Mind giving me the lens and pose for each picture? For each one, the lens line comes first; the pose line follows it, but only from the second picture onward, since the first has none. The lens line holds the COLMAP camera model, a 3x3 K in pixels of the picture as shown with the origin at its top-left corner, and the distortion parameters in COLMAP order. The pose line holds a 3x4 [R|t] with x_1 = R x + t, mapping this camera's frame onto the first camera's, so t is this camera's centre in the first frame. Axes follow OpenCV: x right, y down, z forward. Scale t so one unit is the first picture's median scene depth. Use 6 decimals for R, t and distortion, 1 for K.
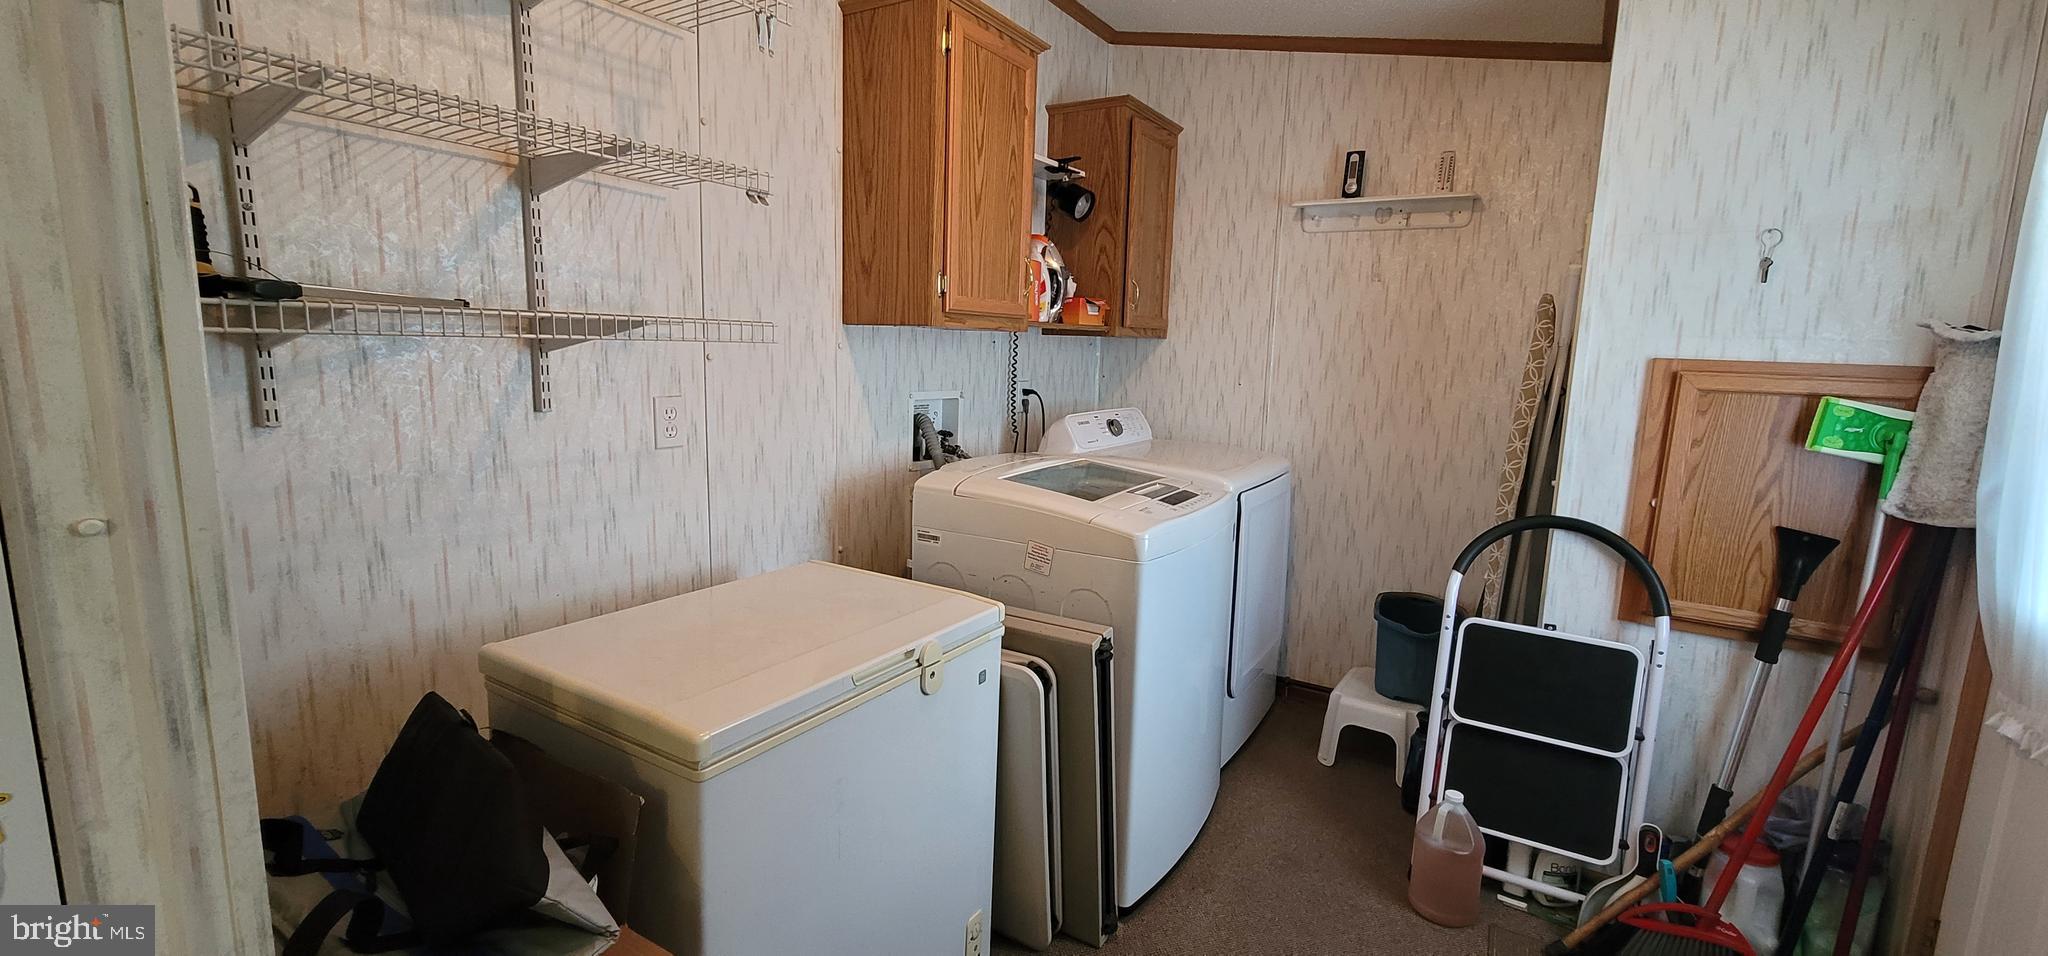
lens RADIAL K [[835.6, 0, 1029.6], [0, 835.6, 473.7], [0, 0, 1]] dist [-0.008454, 0.002113]
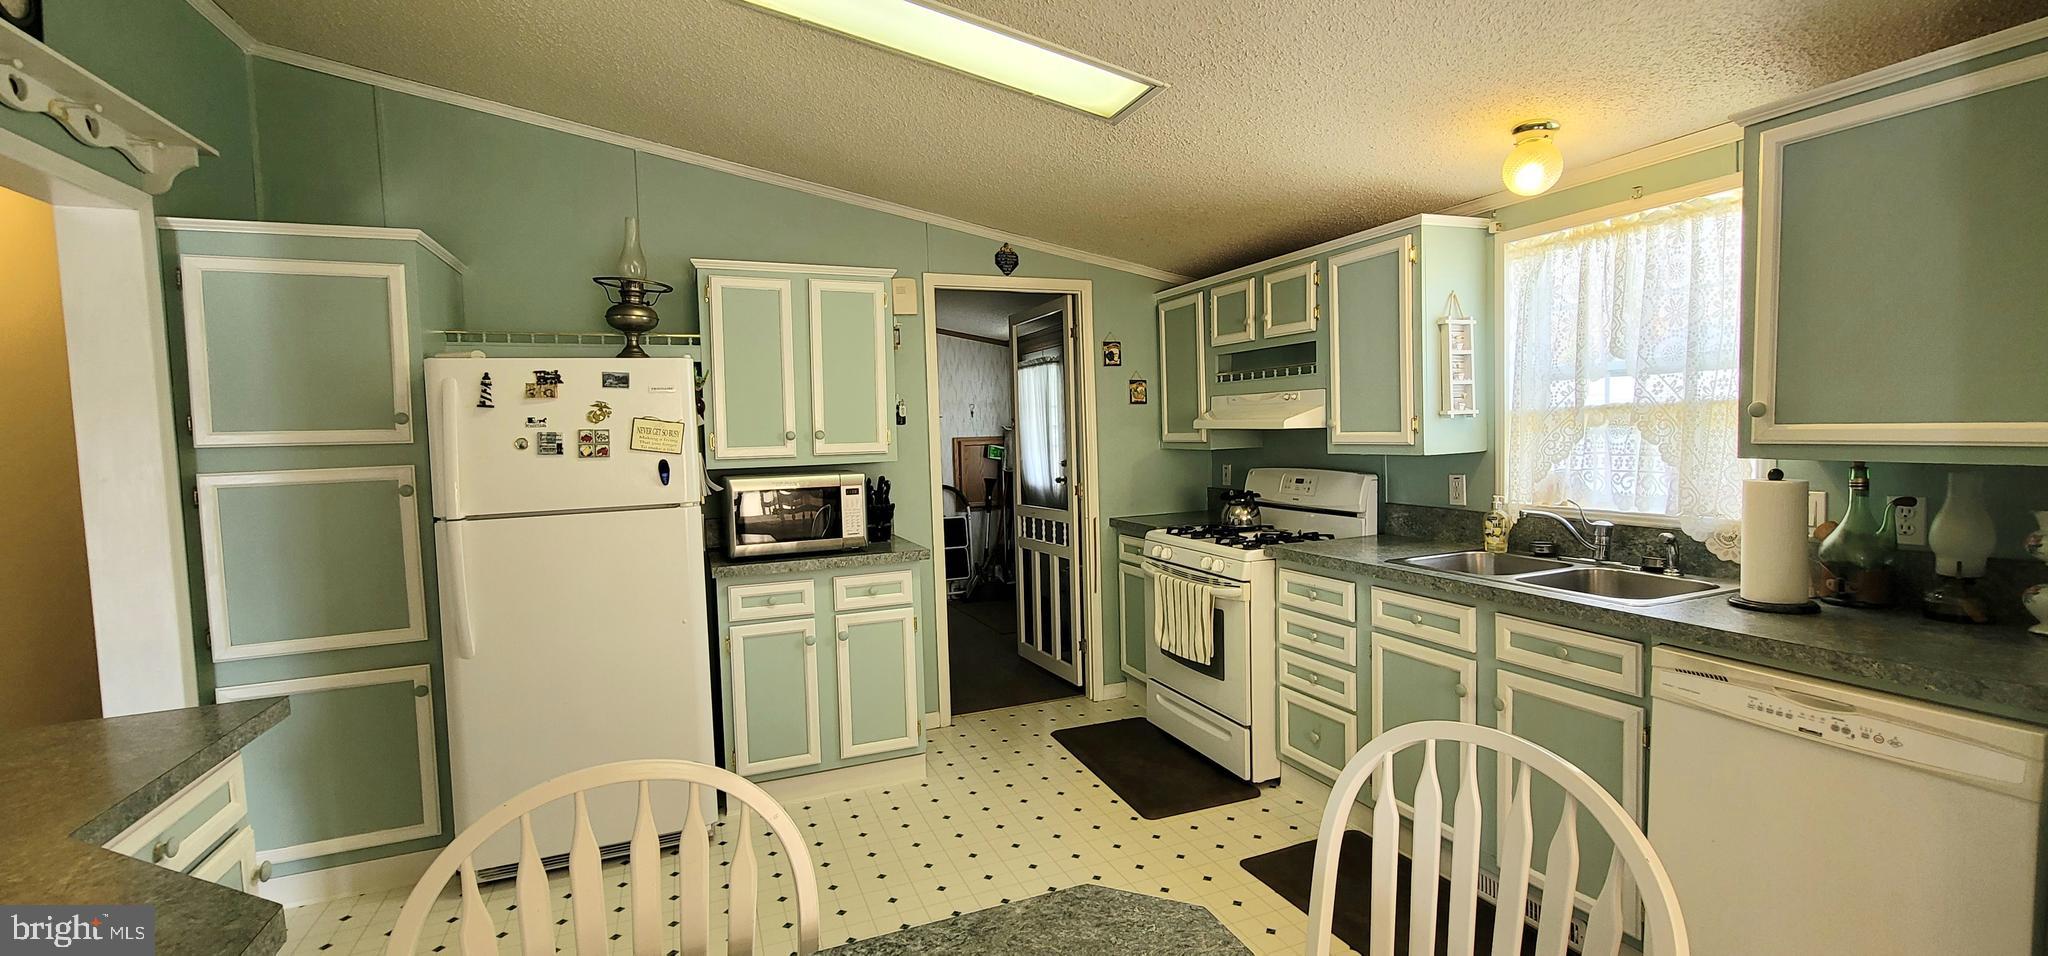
lens RADIAL K [[835.6, 0, 1029.6], [0, 835.6, 473.7], [0, 0, 1]] dist [-0.008454, 0.002113]
pose [[0.567368, -0.092668, 0.818233, -2.192126], [0.171068, 0.985234, -0.007038, 0.104430], [-0.805499, 0.143966, 0.574843, -1.429238]]
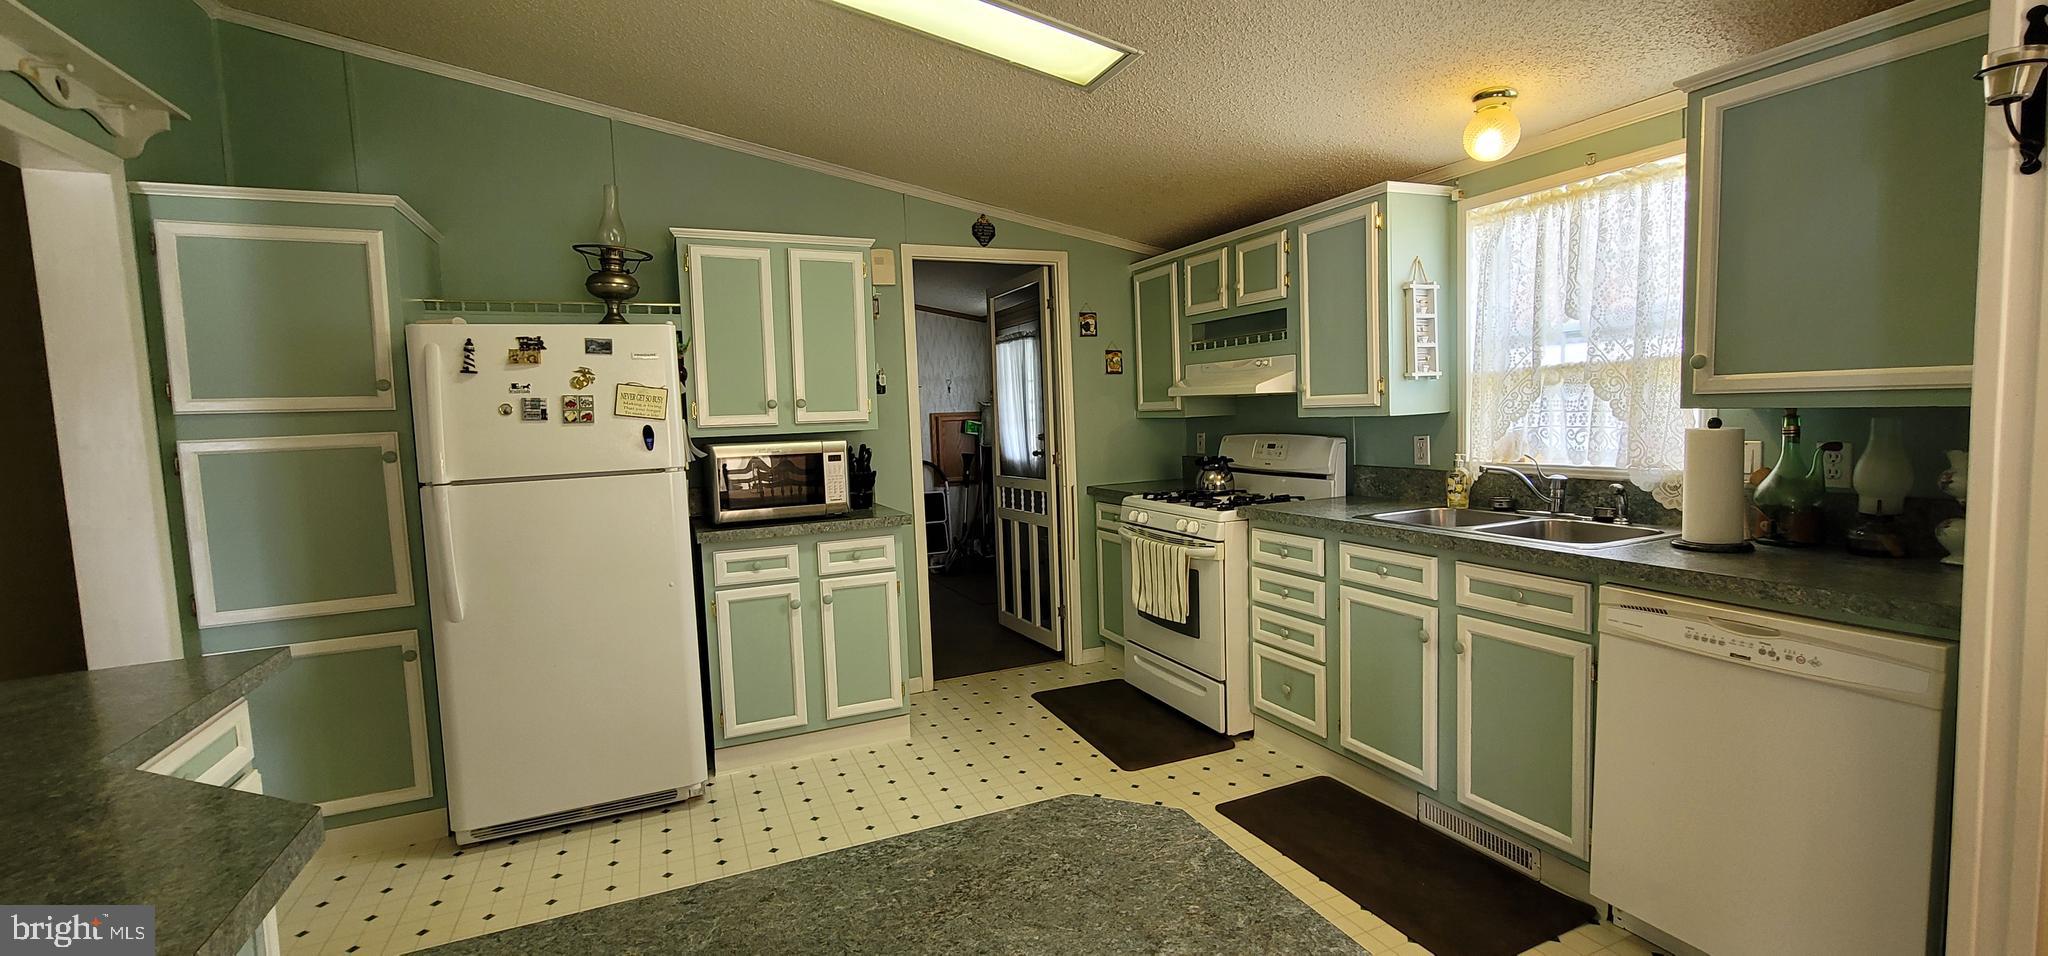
lens RADIAL K [[835.6, 0, 1029.6], [0, 835.6, 473.7], [0, 0, 1]] dist [-0.008454, 0.002113]
pose [[0.542269, -0.114922, 0.832309, -2.232395], [0.180096, 0.983476, 0.018457, 0.139946], [-0.820677, 0.139887, 0.554005, -1.439125]]
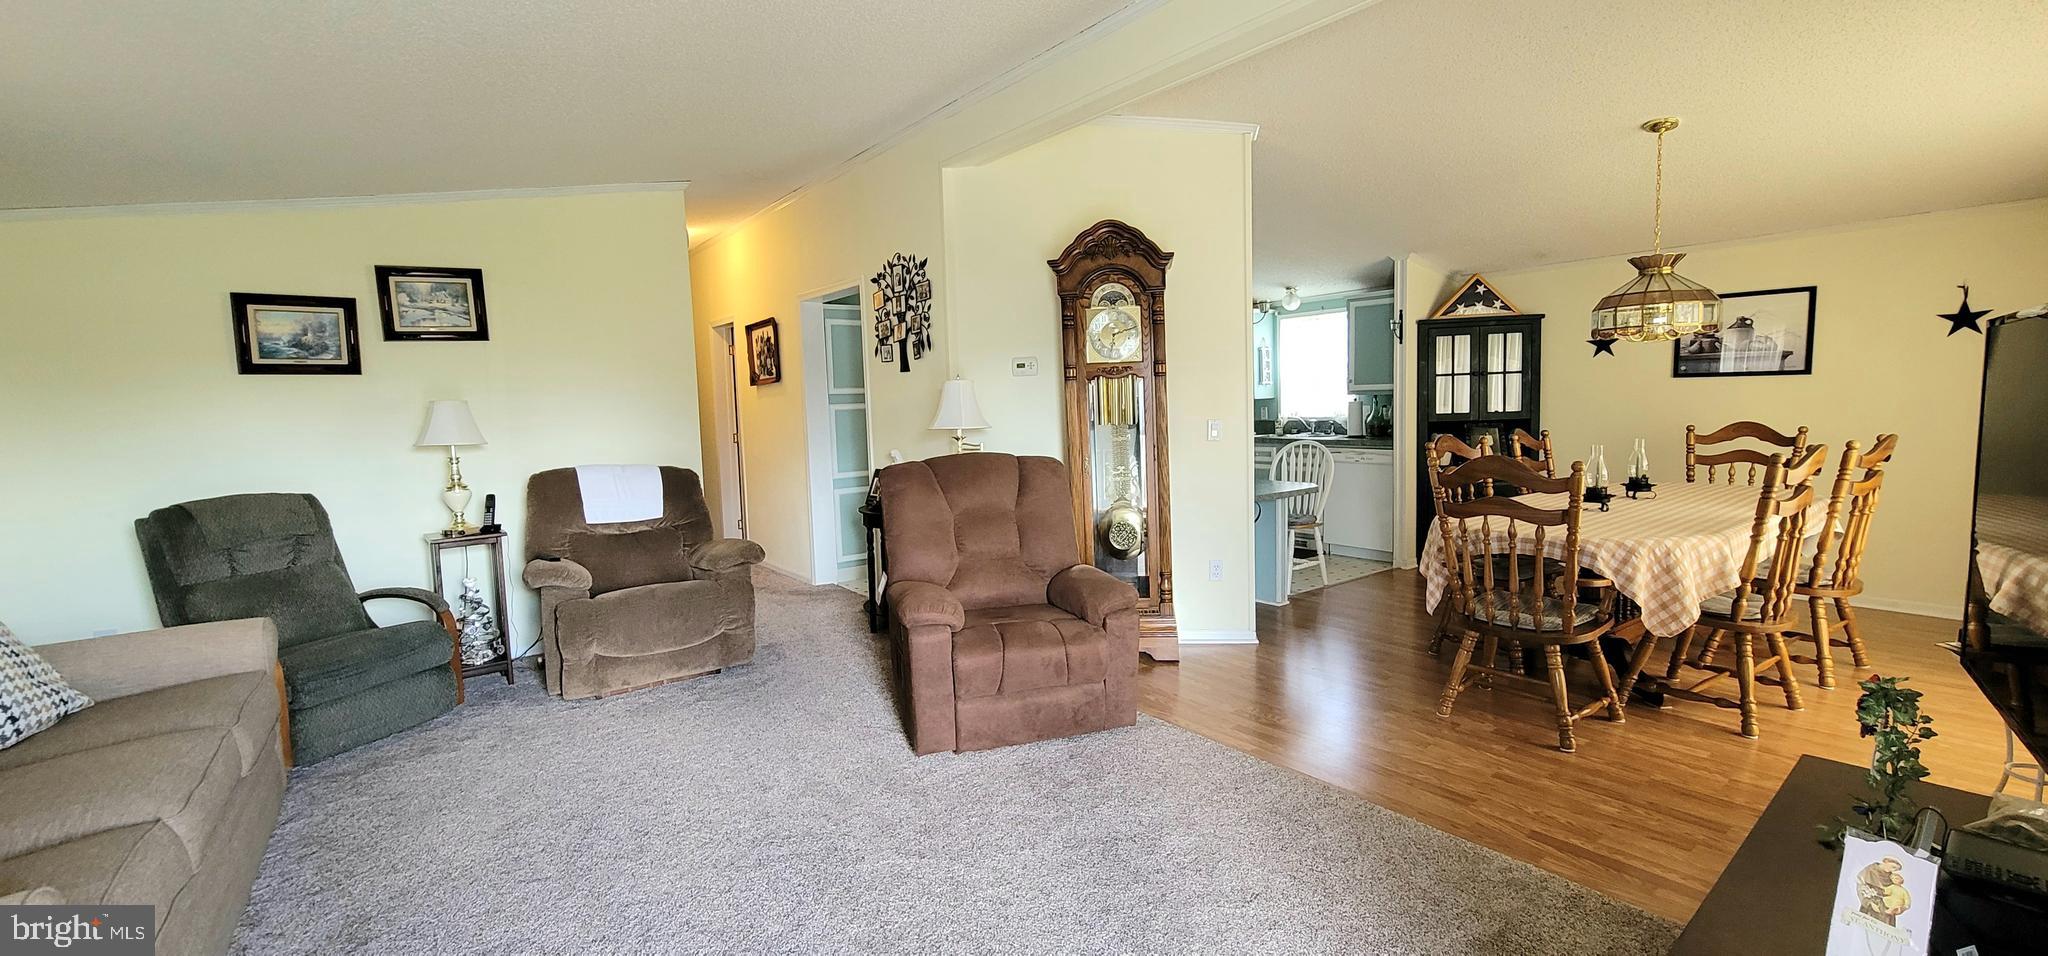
lens RADIAL K [[835.6, 0, 1029.6], [0, 835.6, 473.7], [0, 0, 1]] dist [-0.008454, 0.002113]
pose [[0.332227, -0.123662, 0.935058, -4.788789], [0.184117, 0.980799, 0.064295, 0.076182], [-0.925055, 0.150800, 0.348616, -1.489143]]
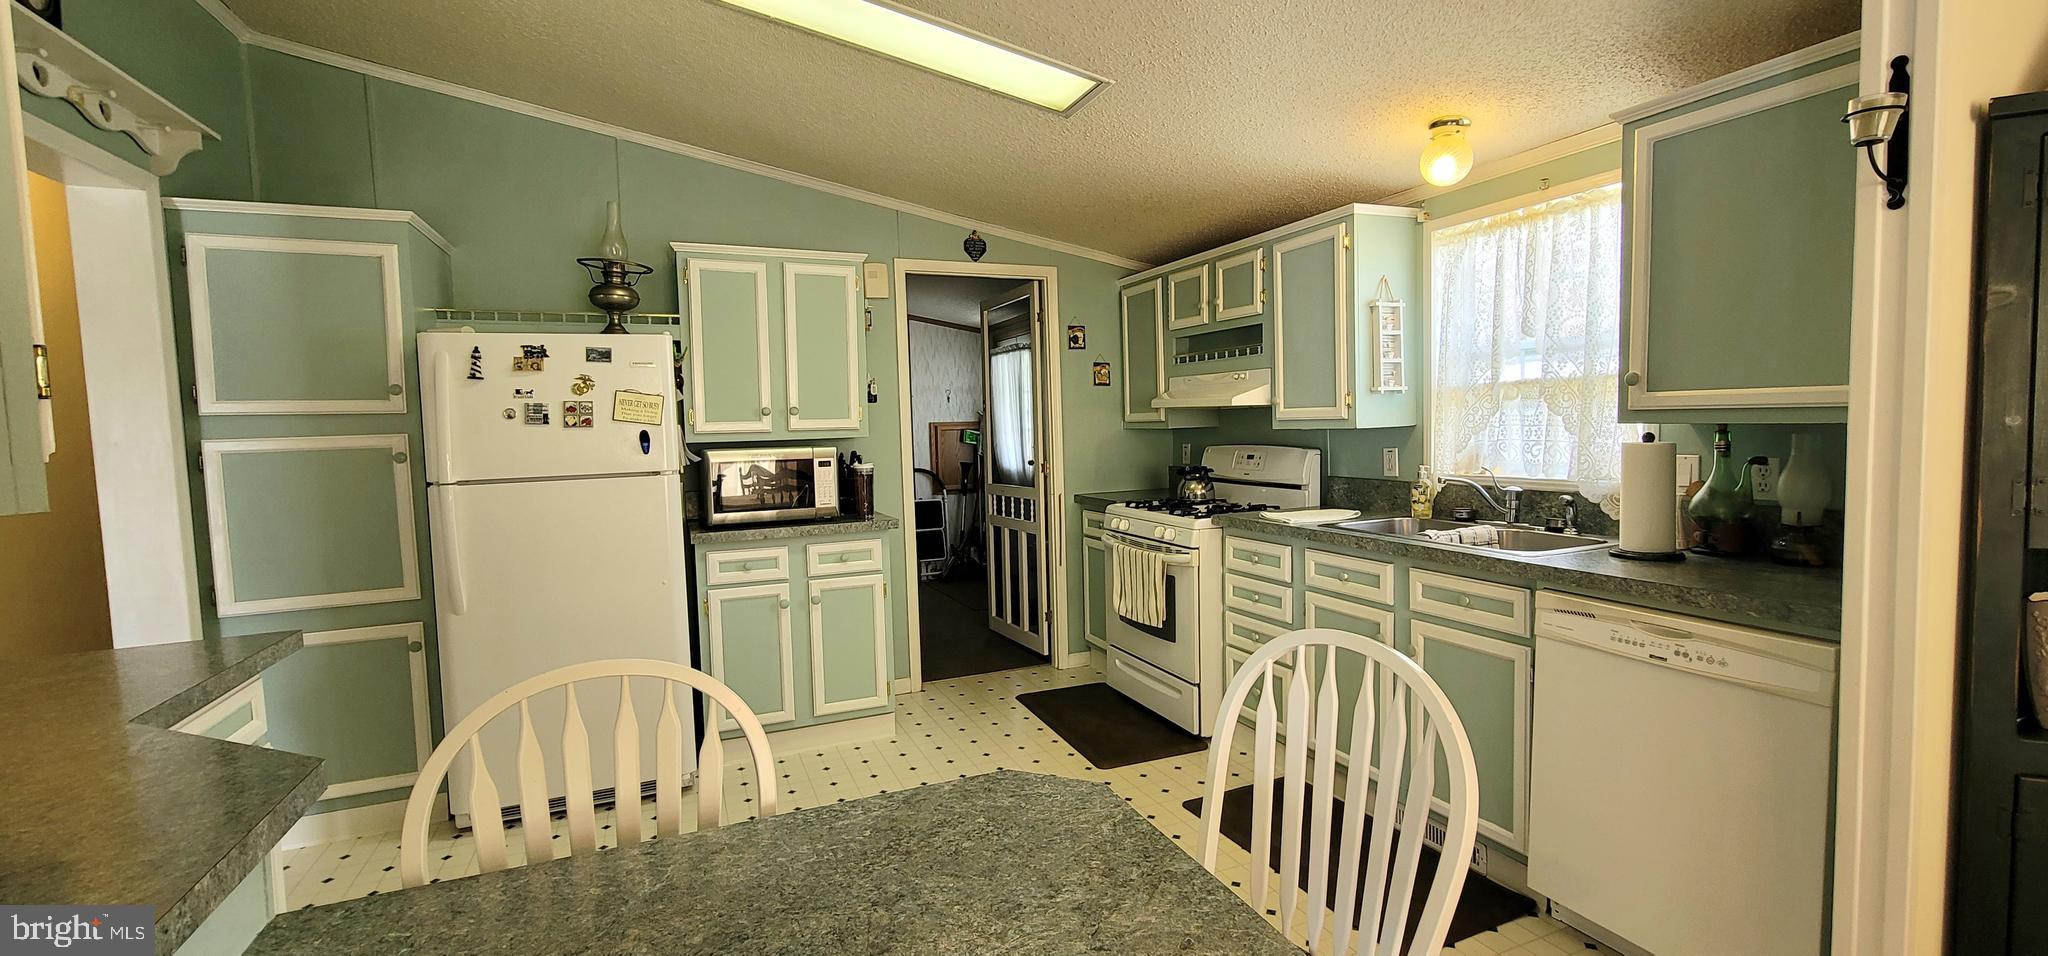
lens RADIAL K [[835.6, 0, 1029.6], [0, 835.6, 473.7], [0, 0, 1]] dist [-0.008454, 0.002113]
pose [[0.553322, -0.098386, 0.827137, -2.254967], [0.169749, 0.985481, 0.003665, 0.157217], [-0.815488, 0.138377, 0.561989, -1.525107]]
